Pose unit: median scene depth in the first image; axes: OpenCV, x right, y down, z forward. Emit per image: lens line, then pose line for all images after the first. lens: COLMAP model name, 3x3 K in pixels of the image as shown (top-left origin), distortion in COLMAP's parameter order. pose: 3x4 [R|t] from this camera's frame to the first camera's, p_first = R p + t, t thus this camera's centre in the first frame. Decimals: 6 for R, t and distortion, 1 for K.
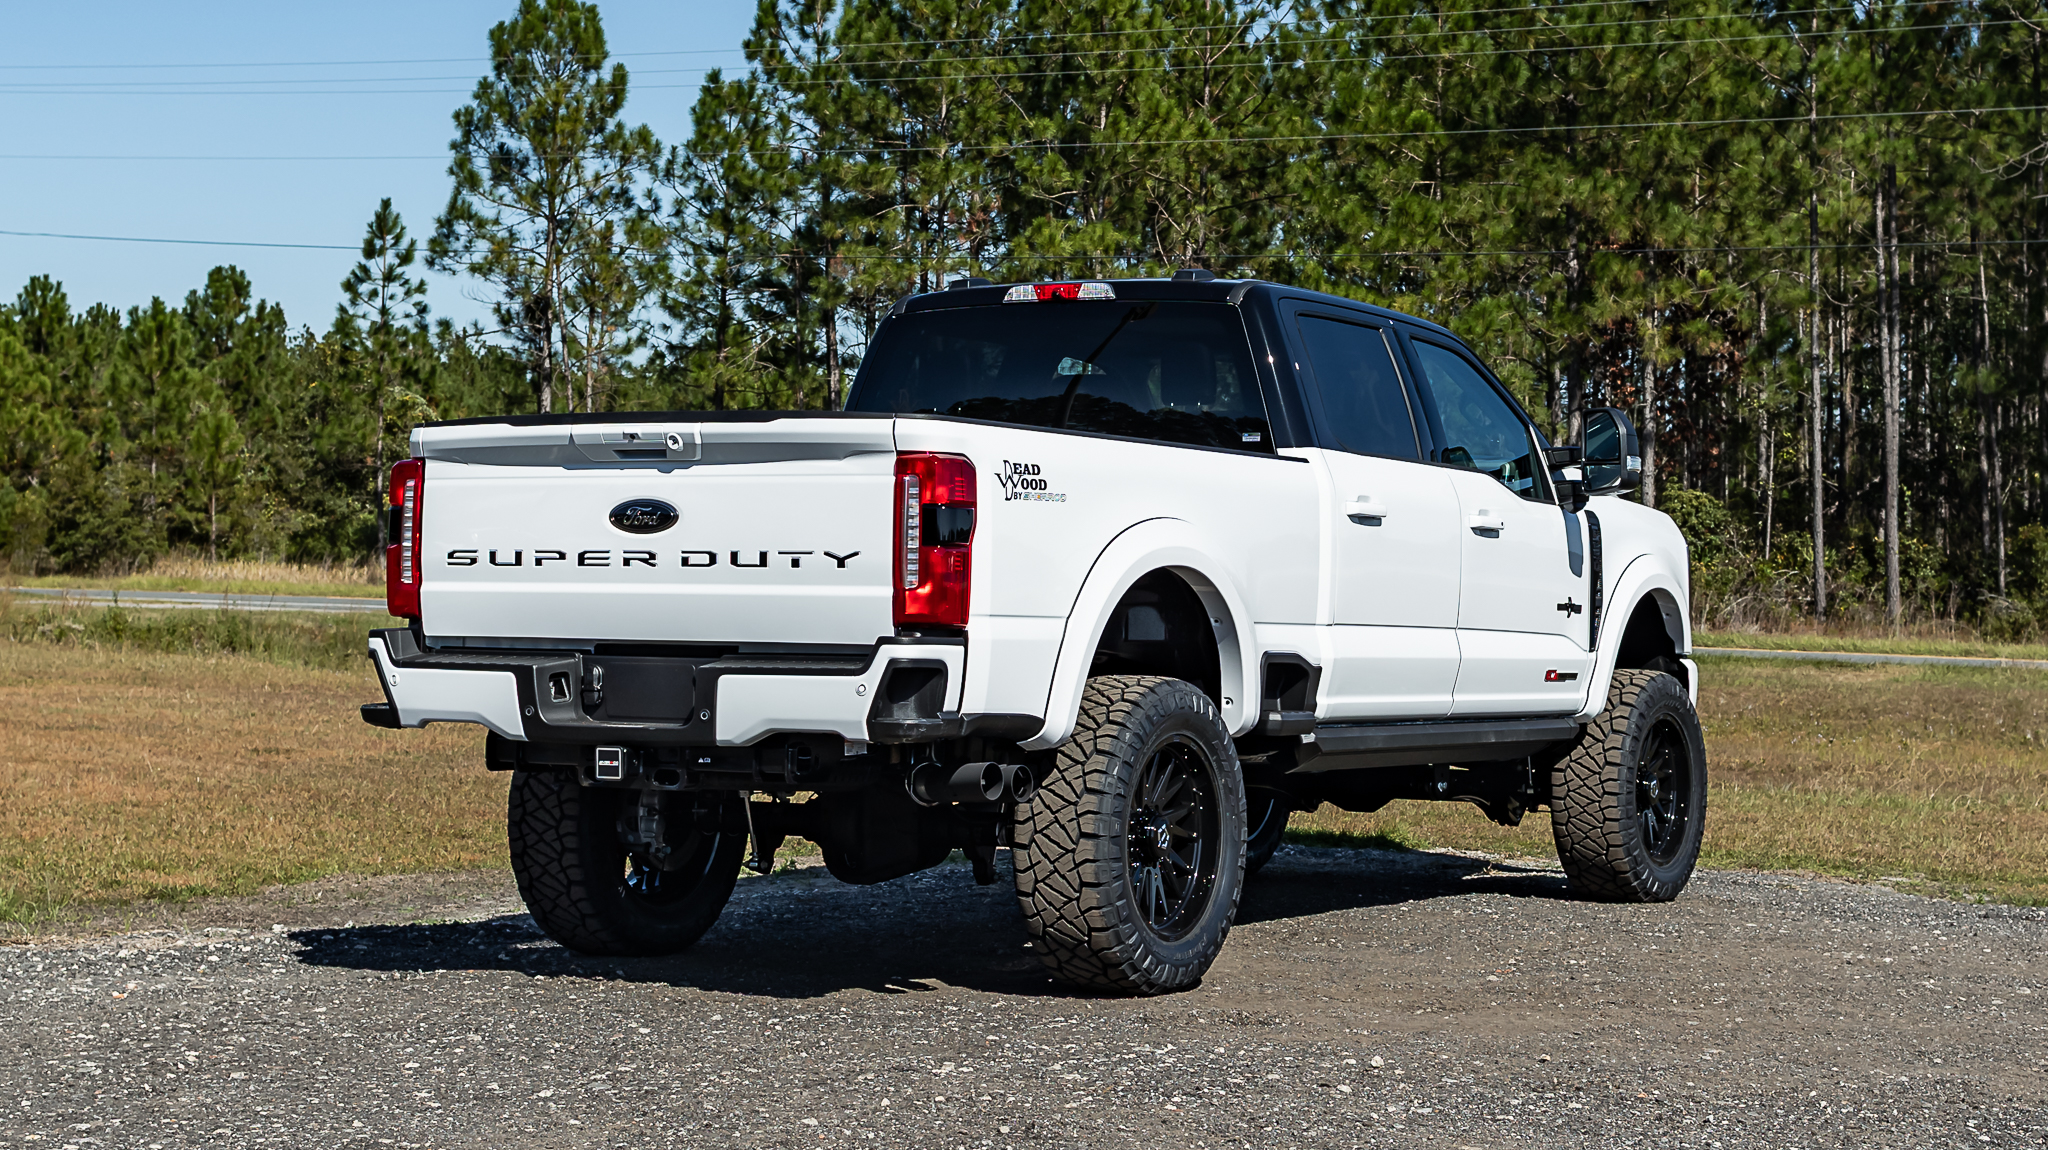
lens RADIAL K [[3441.7, 0, 939.5], [0, 3441.7, 580.0], [0, 0, 1]] dist [-0.033216, 0.072252]
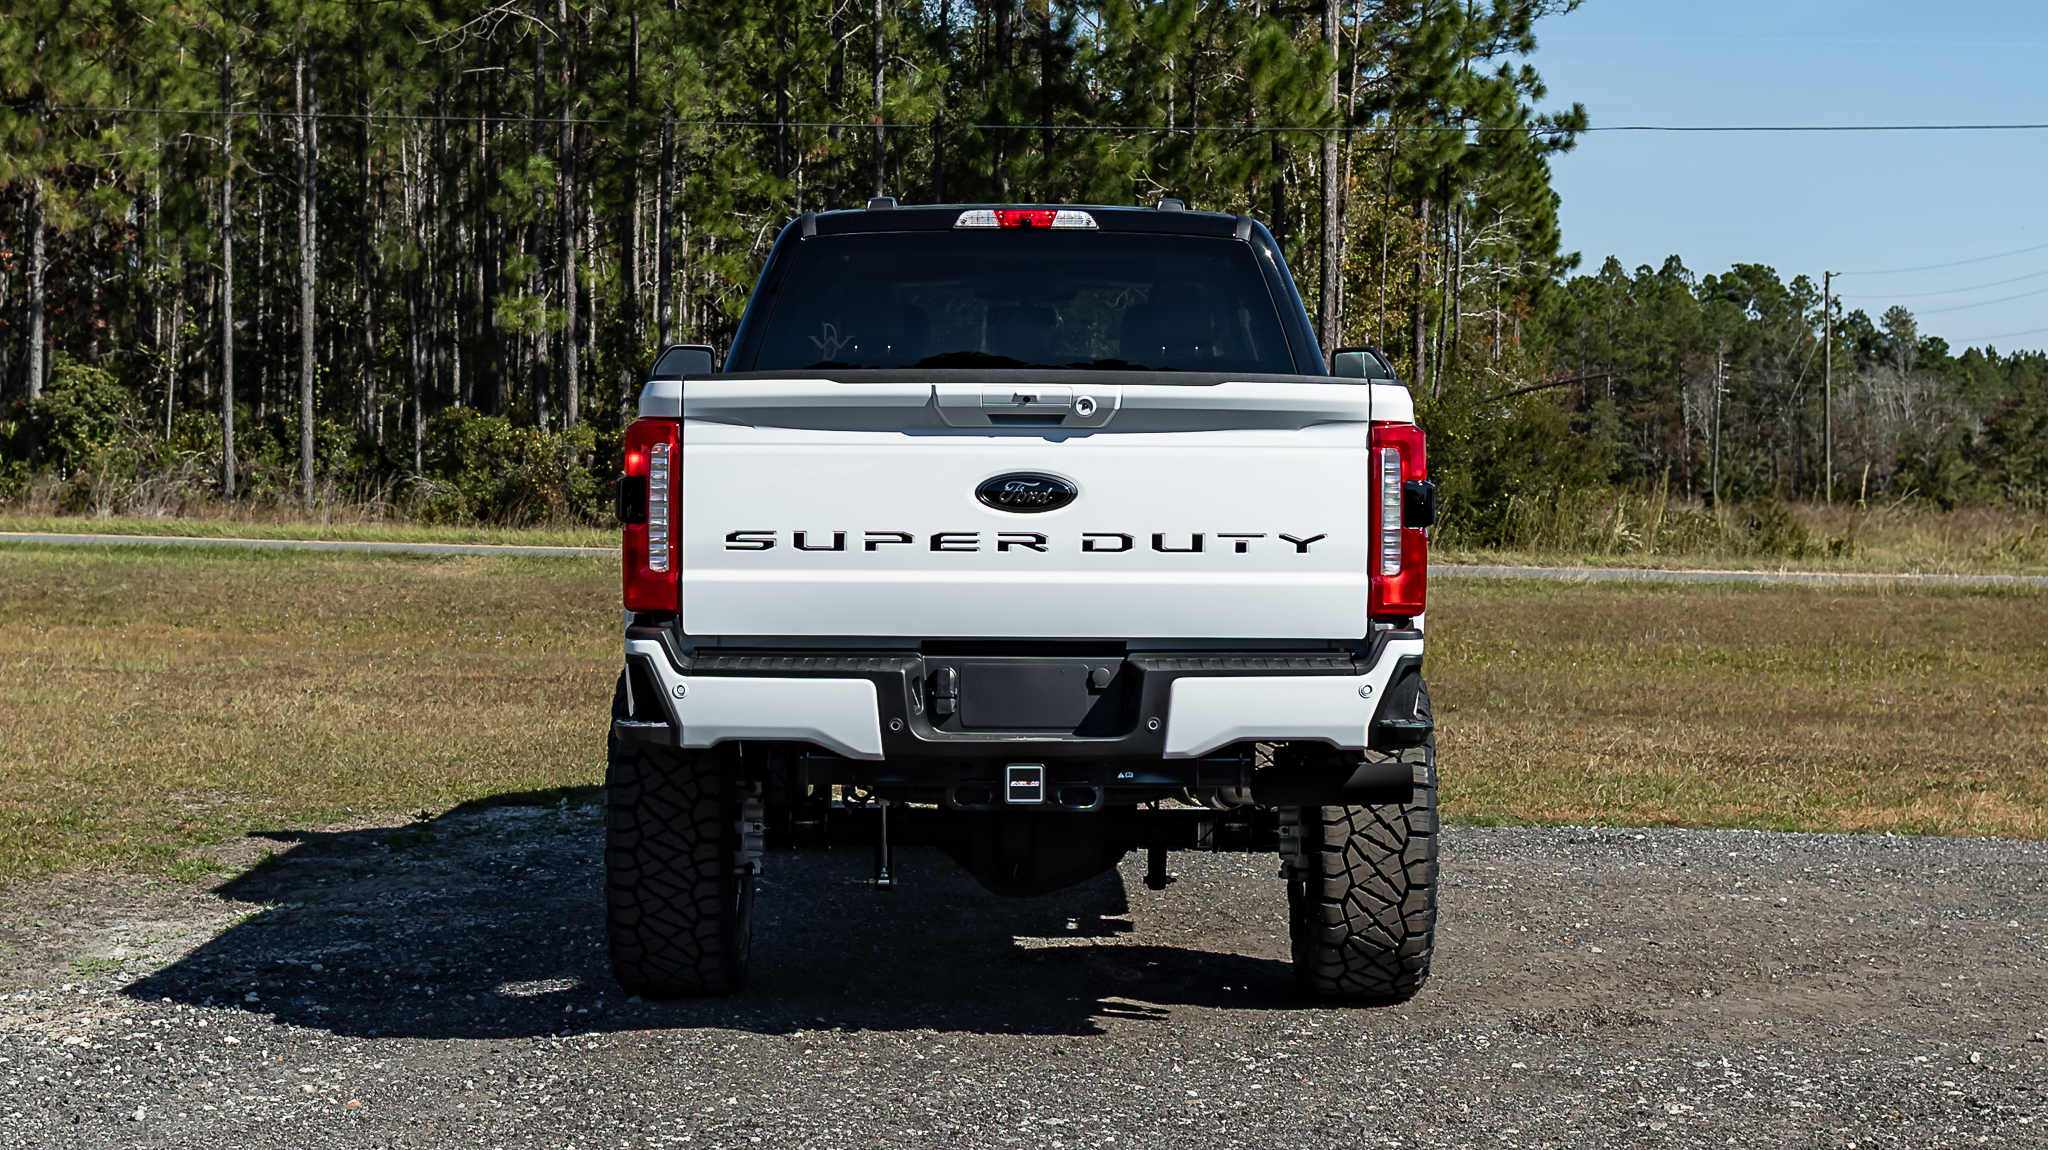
lens RADIAL K [[3557.4, 0, 963.1], [0, 3557.4, 729.1], [0, 0, 1]] dist [0.004166, 0.137406]
pose [[0.856846, -0.043176, 0.513762, -0.537746], [0.002213, 0.996786, 0.080079, -0.029742], [-0.515568, -0.067478, 0.854187, 0.242110]]
